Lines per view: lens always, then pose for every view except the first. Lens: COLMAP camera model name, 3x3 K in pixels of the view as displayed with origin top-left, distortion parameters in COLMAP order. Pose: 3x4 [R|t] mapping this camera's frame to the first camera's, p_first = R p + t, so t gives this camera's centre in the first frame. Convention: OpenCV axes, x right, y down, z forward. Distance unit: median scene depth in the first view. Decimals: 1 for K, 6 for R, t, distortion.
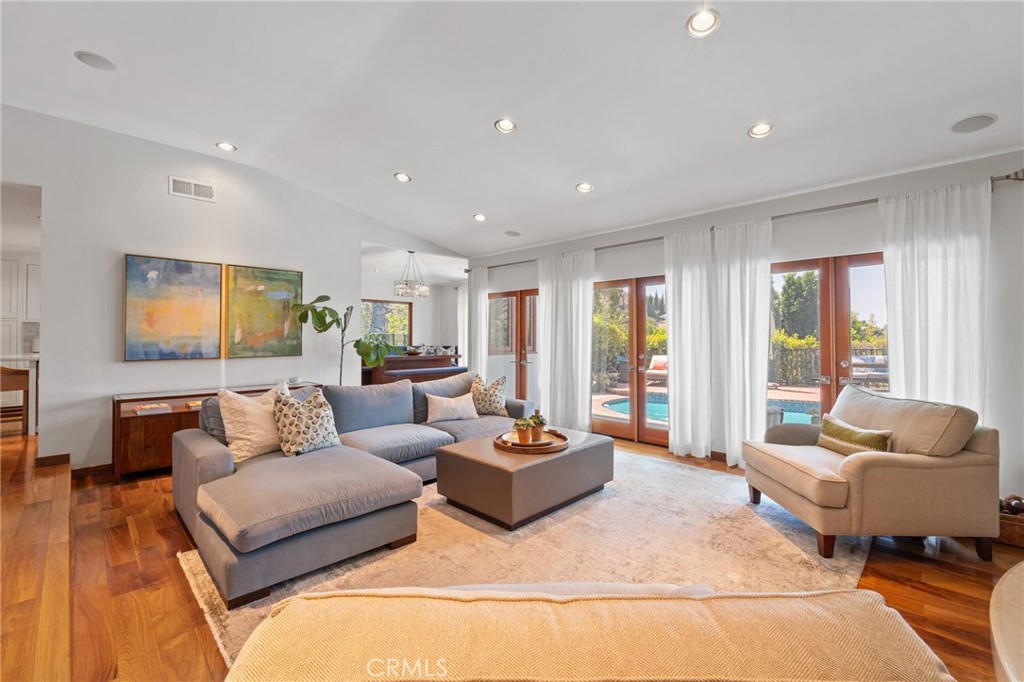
lens RADIAL K [[430.8, 0, 521.7], [0, 430.8, 324.7], [0, 0, 1]] dist [0.000074, -0.000116]
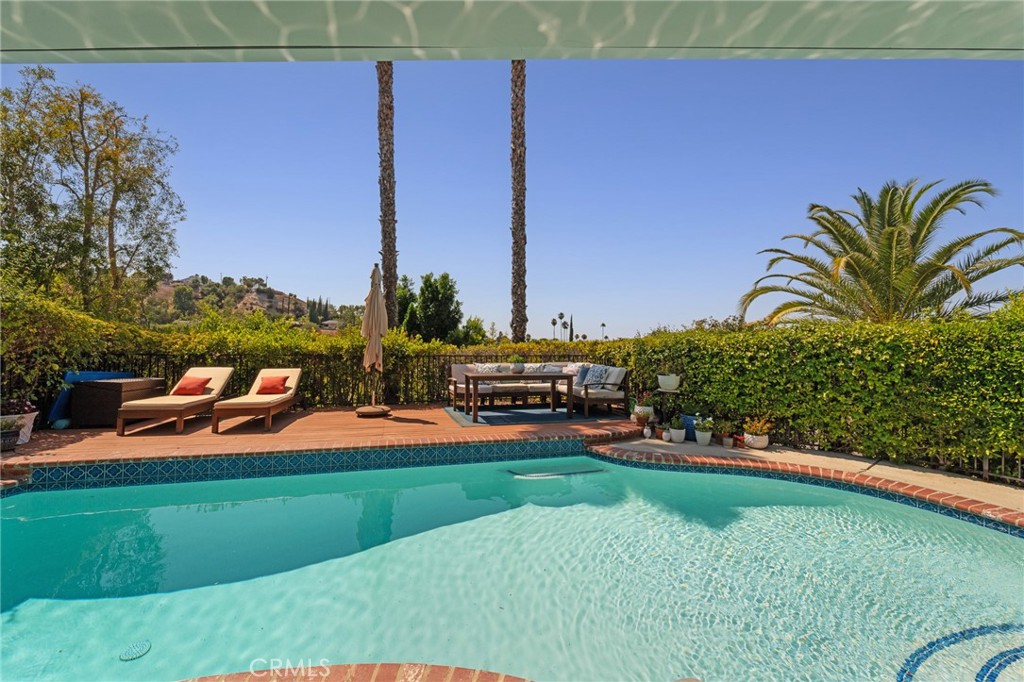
lens RADIAL K [[406.6, 0, 512.0], [0, 406.6, 341.0], [0, 0, 1]] dist [0.001421, 0.000348]
pose [[0.740318, 0.020594, 0.671942, 0.783689], [-0.034900, 0.999360, 0.007822, 0.057418], [-0.671351, -0.029241, 0.740563, 1.021456]]
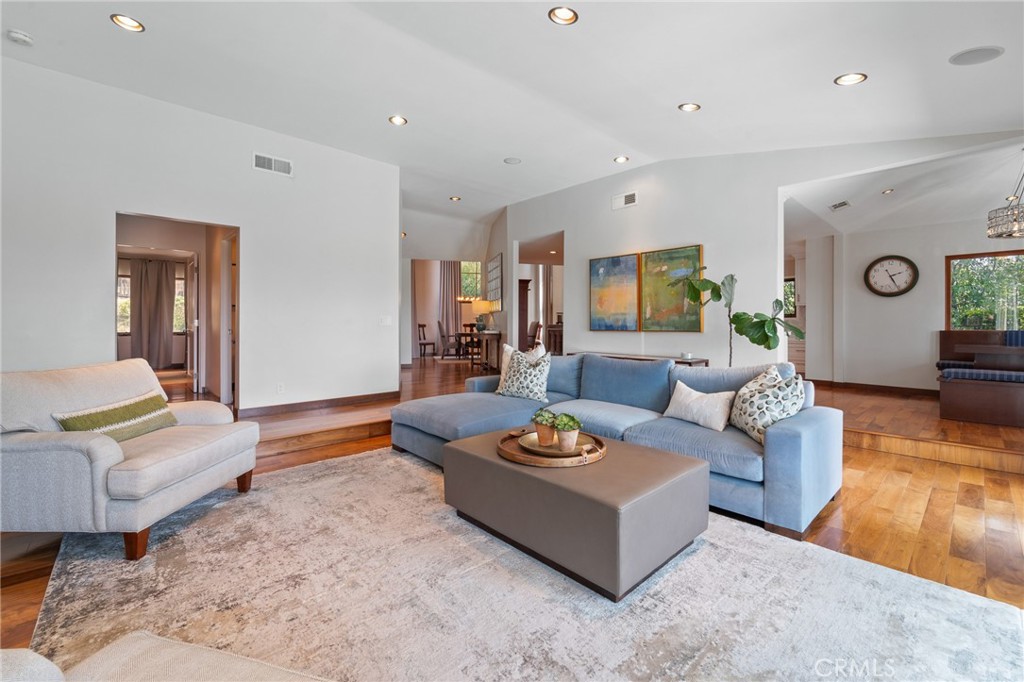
lens RADIAL K [[430.8, 0, 521.7], [0, 430.8, 324.7], [0, 0, 1]] dist [0.000074, -0.000116]
pose [[-0.046448, 0.002192, -0.998918, 0.550664], [0.025148, 0.999683, 0.001024, 0.052053], [0.998604, -0.025073, -0.046488, 0.749578]]
